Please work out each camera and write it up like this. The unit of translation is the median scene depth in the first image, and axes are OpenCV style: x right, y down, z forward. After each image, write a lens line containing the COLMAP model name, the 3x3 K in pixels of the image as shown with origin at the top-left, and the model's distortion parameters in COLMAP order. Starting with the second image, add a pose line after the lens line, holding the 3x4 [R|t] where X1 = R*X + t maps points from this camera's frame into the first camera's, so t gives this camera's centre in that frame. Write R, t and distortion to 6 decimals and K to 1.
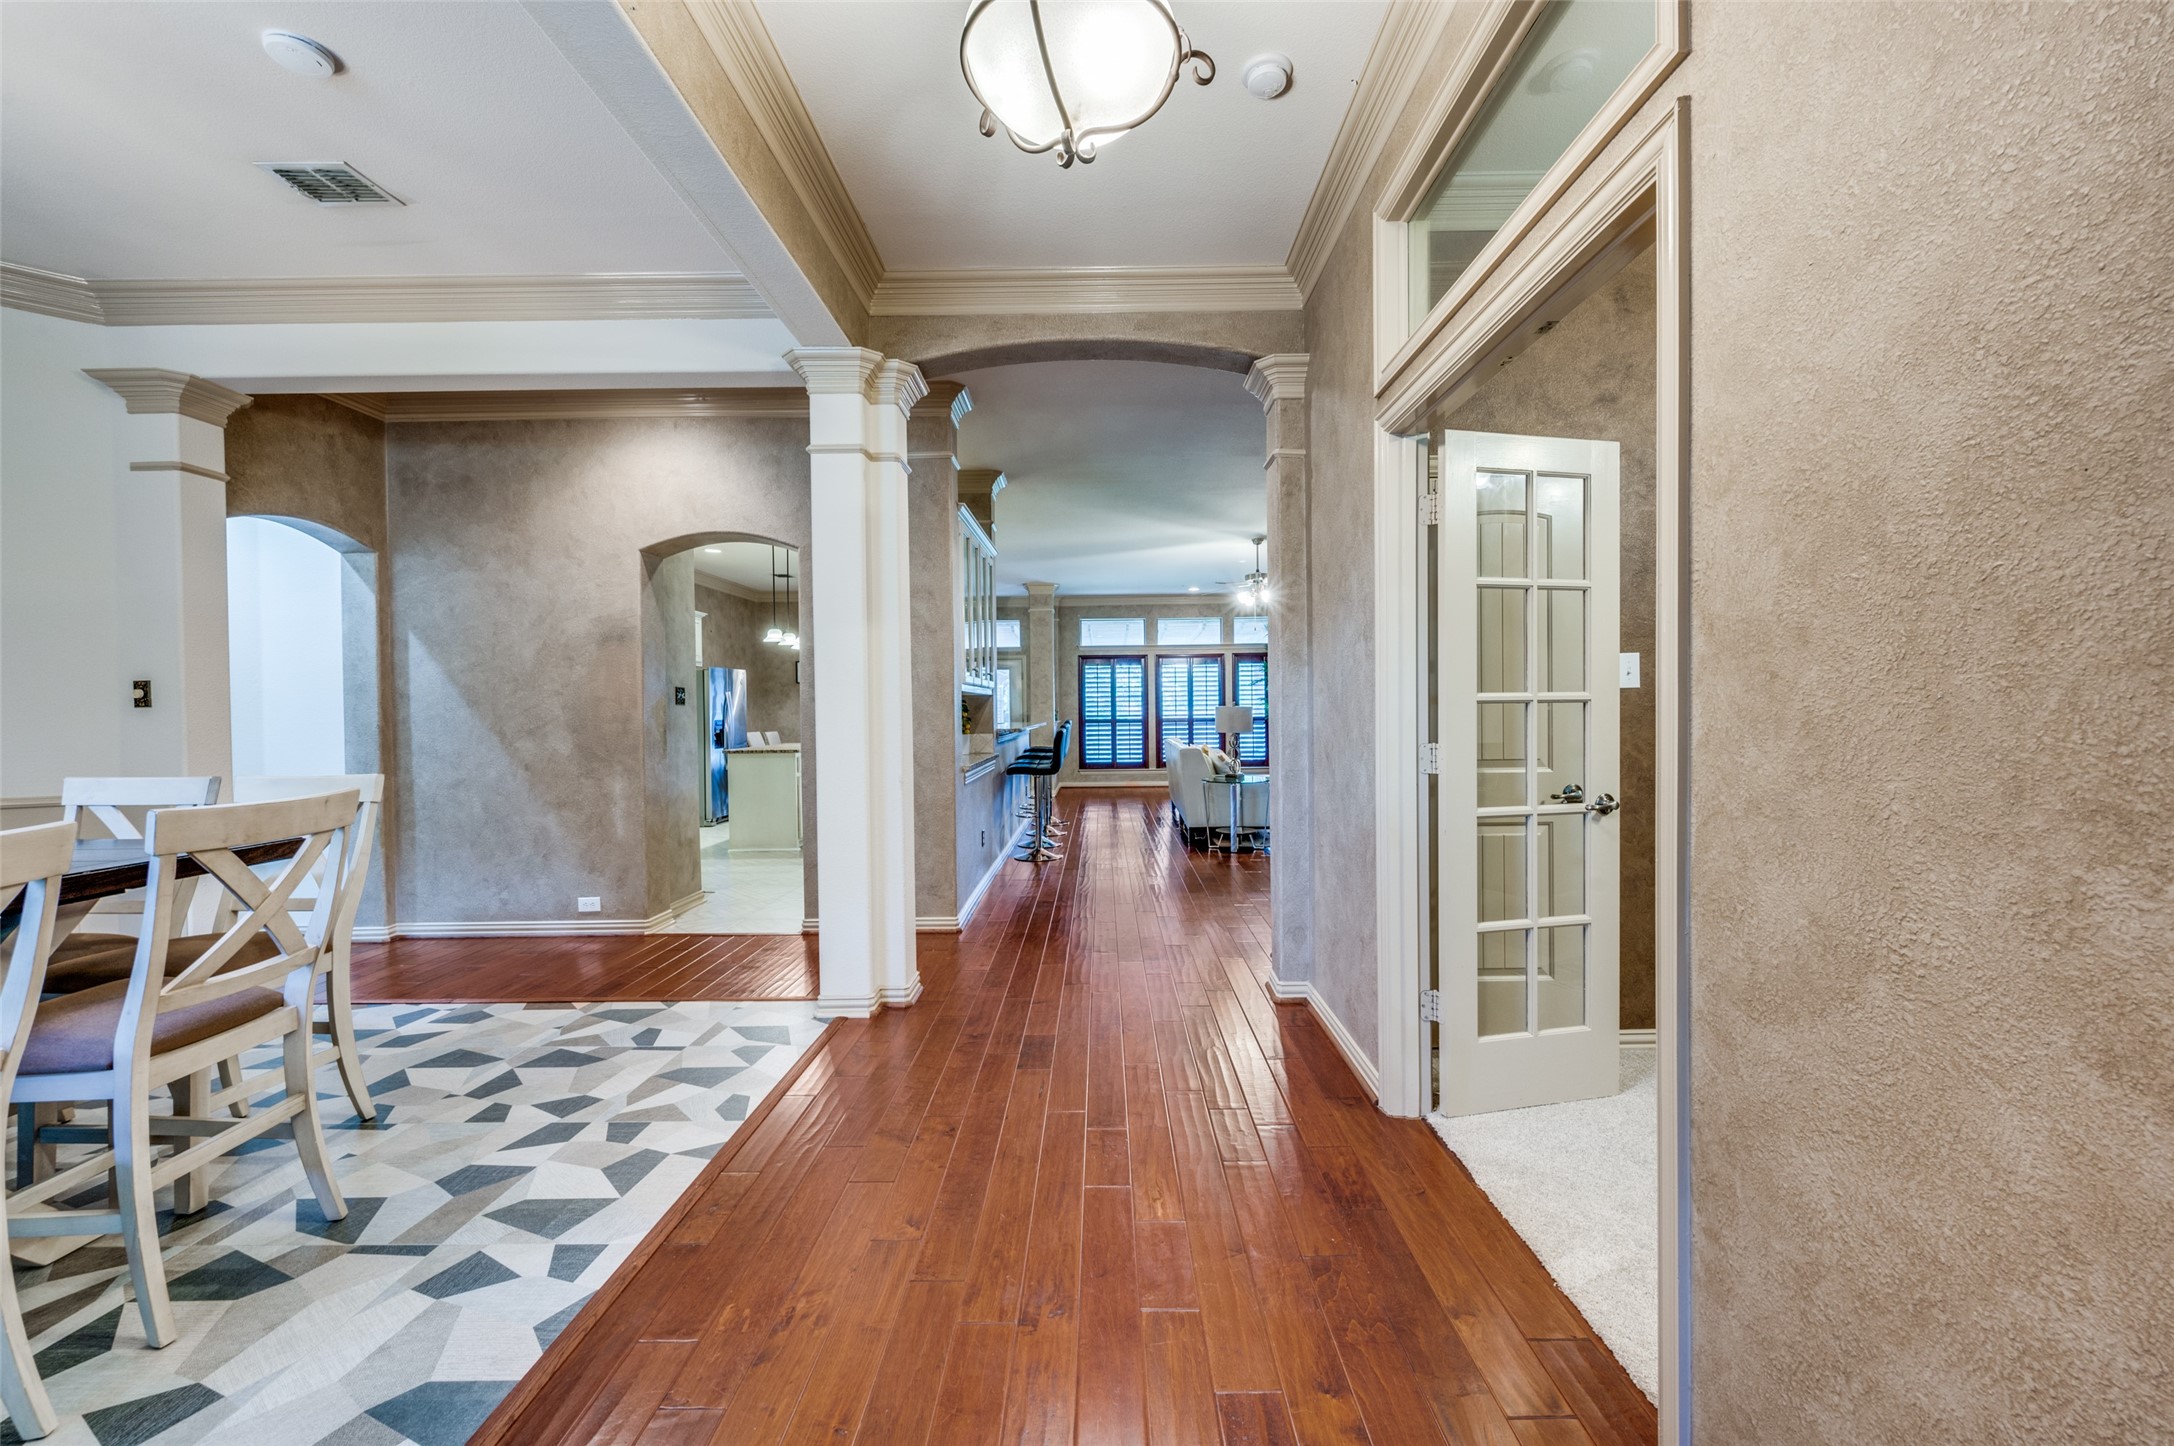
lens RADIAL K [[849.2, 0, 1101.6], [0, 849.2, 723.2], [0, 0, 1]] dist [-0.005763, 0.000241]
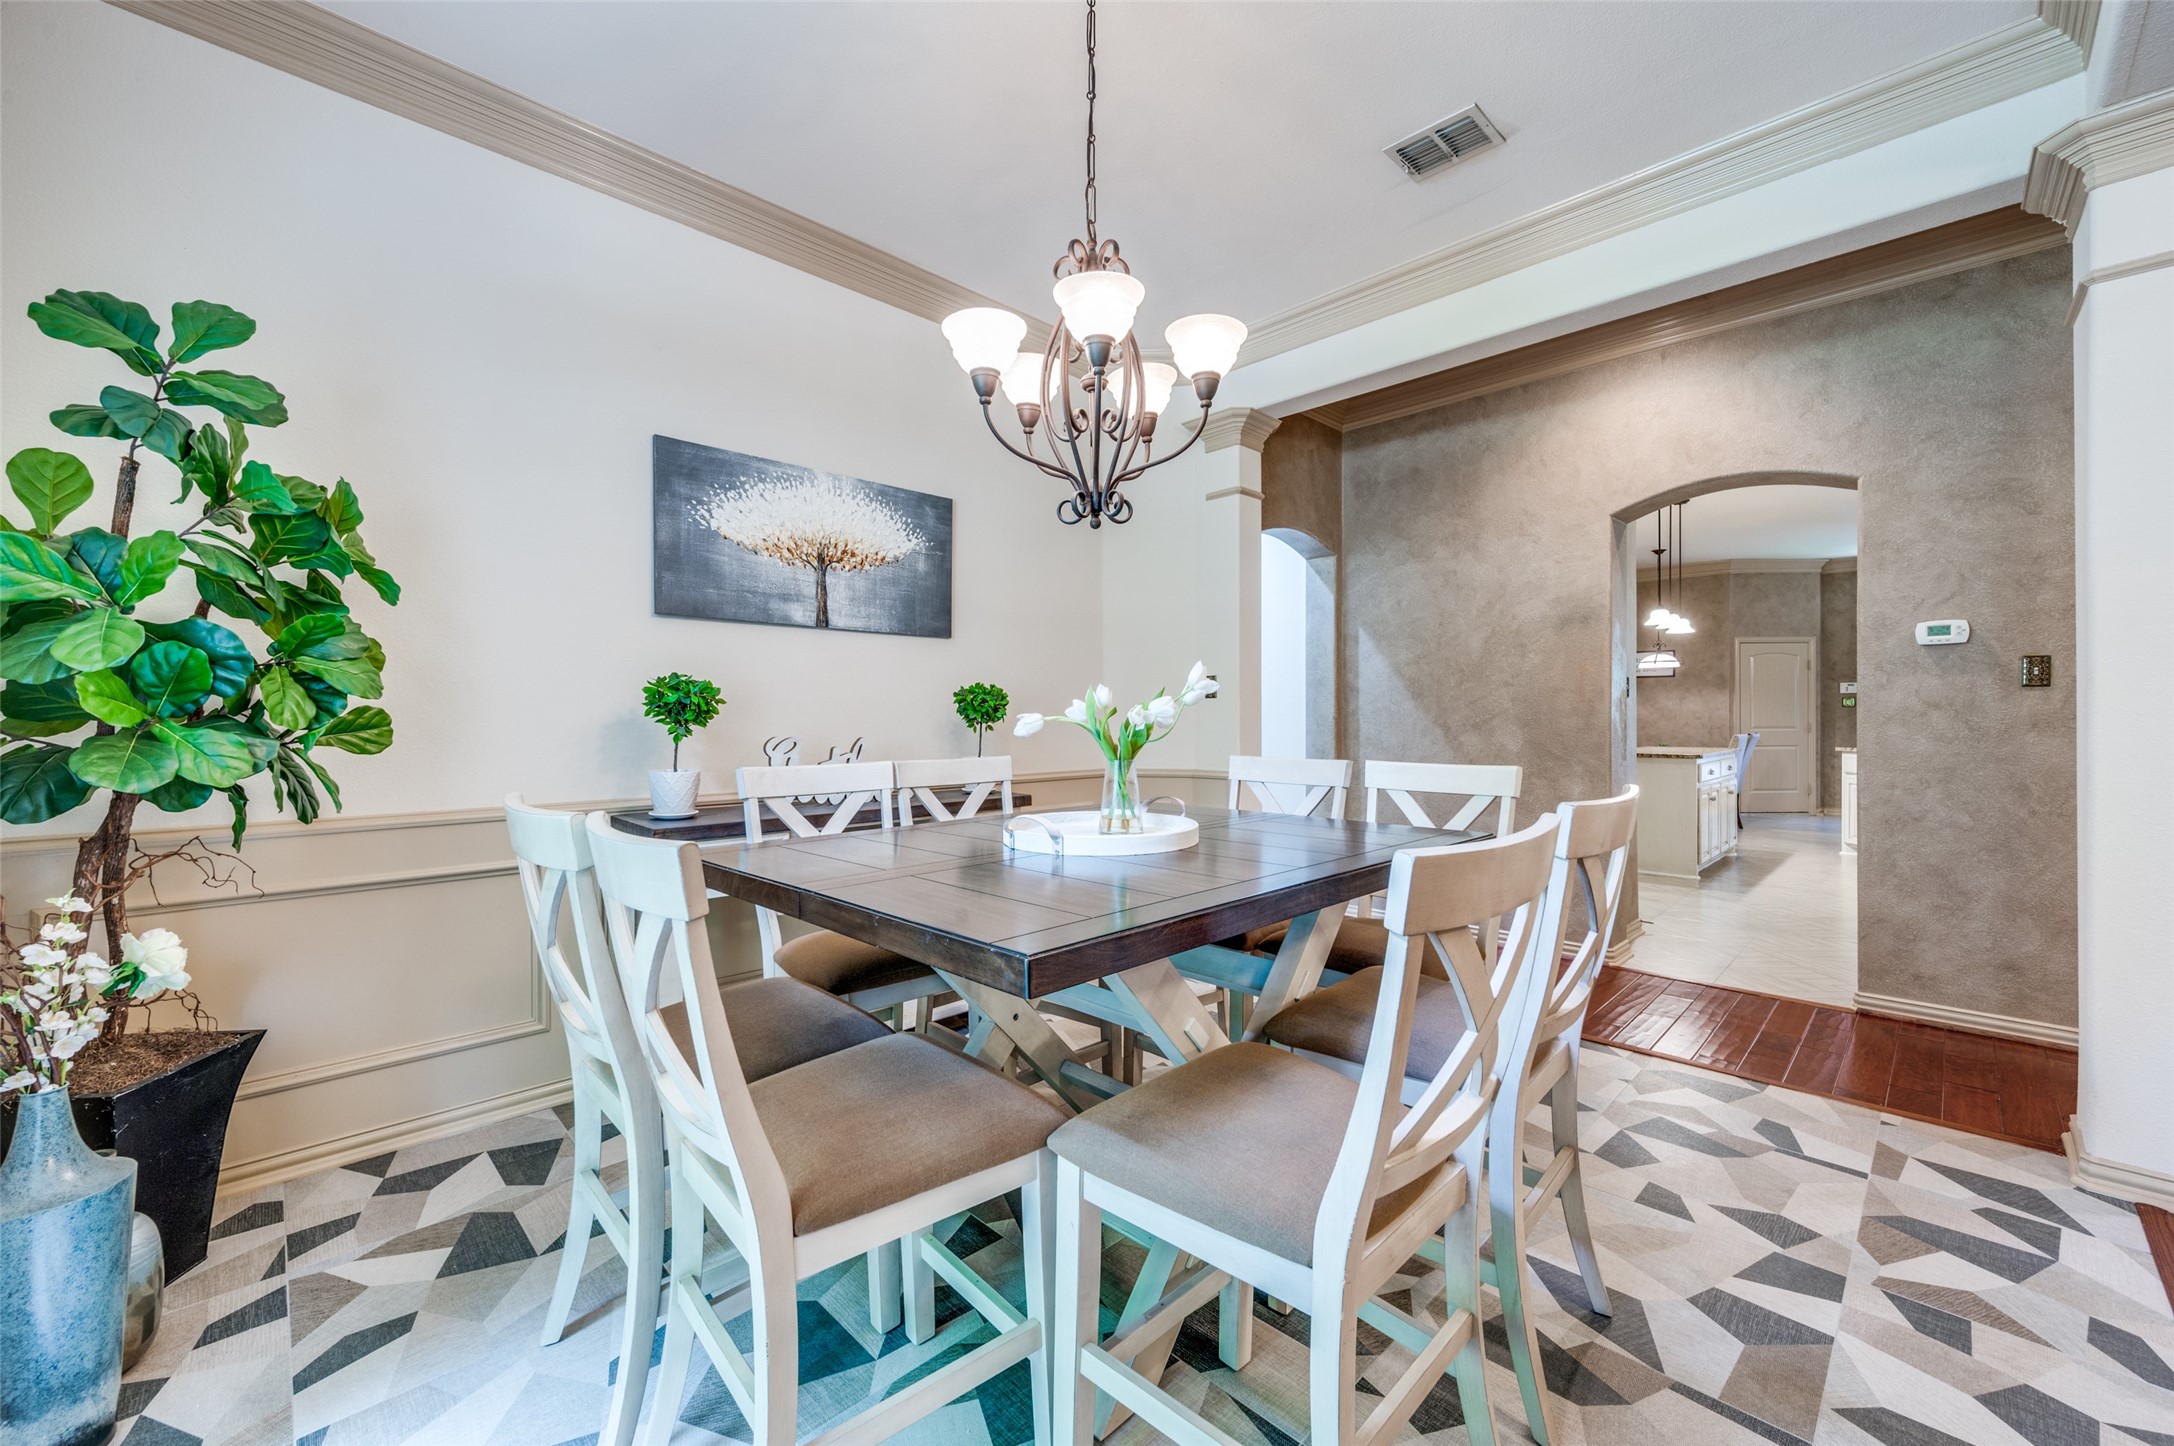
lens RADIAL K [[849.2, 0, 1098.6], [0, 849.2, 723.3], [0, 0, 1]] dist [-0.005763, 0.000241]
pose [[0.702275, 0.015827, -0.711729, -0.296376], [-0.017406, 0.999836, 0.005058, 0.010460], [0.711693, 0.008836, 0.702435, 0.033696]]
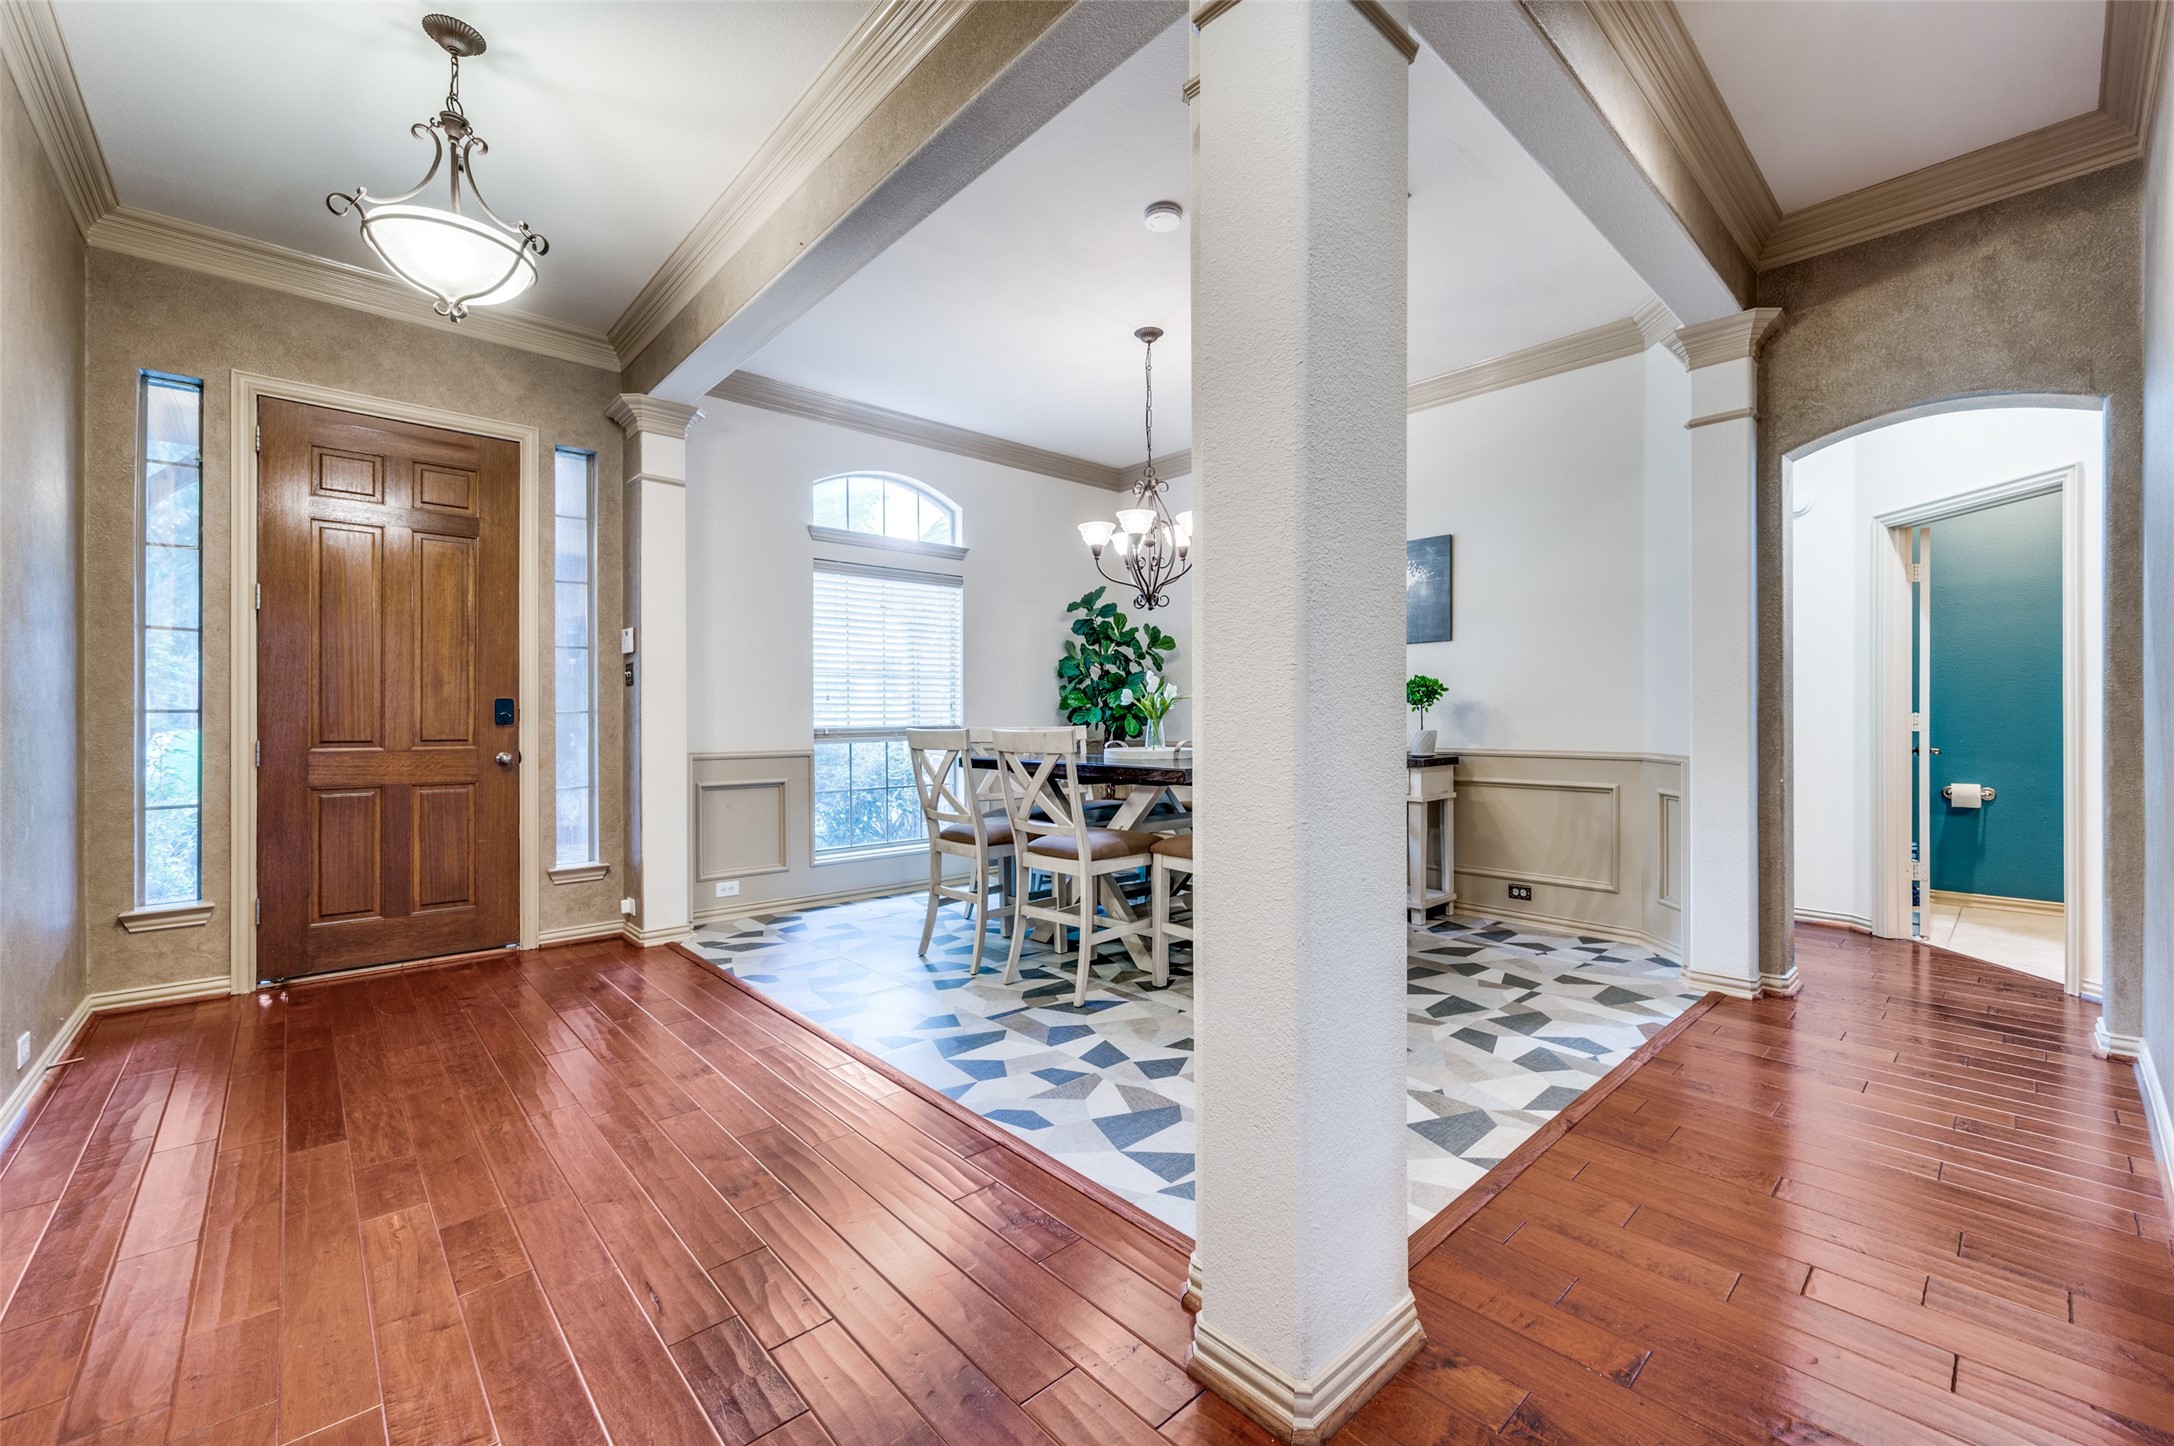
lens RADIAL K [[888.8, 0, 1121.1], [0, 888.8, 714.7], [0, 0, 1]] dist [-0.002007, -0.000510]
pose [[-0.724831, 0.010939, -0.688840, 0.070269], [0.001391, 0.999895, 0.014415, 0.010657], [0.688925, 0.009490, -0.724770, 0.975068]]
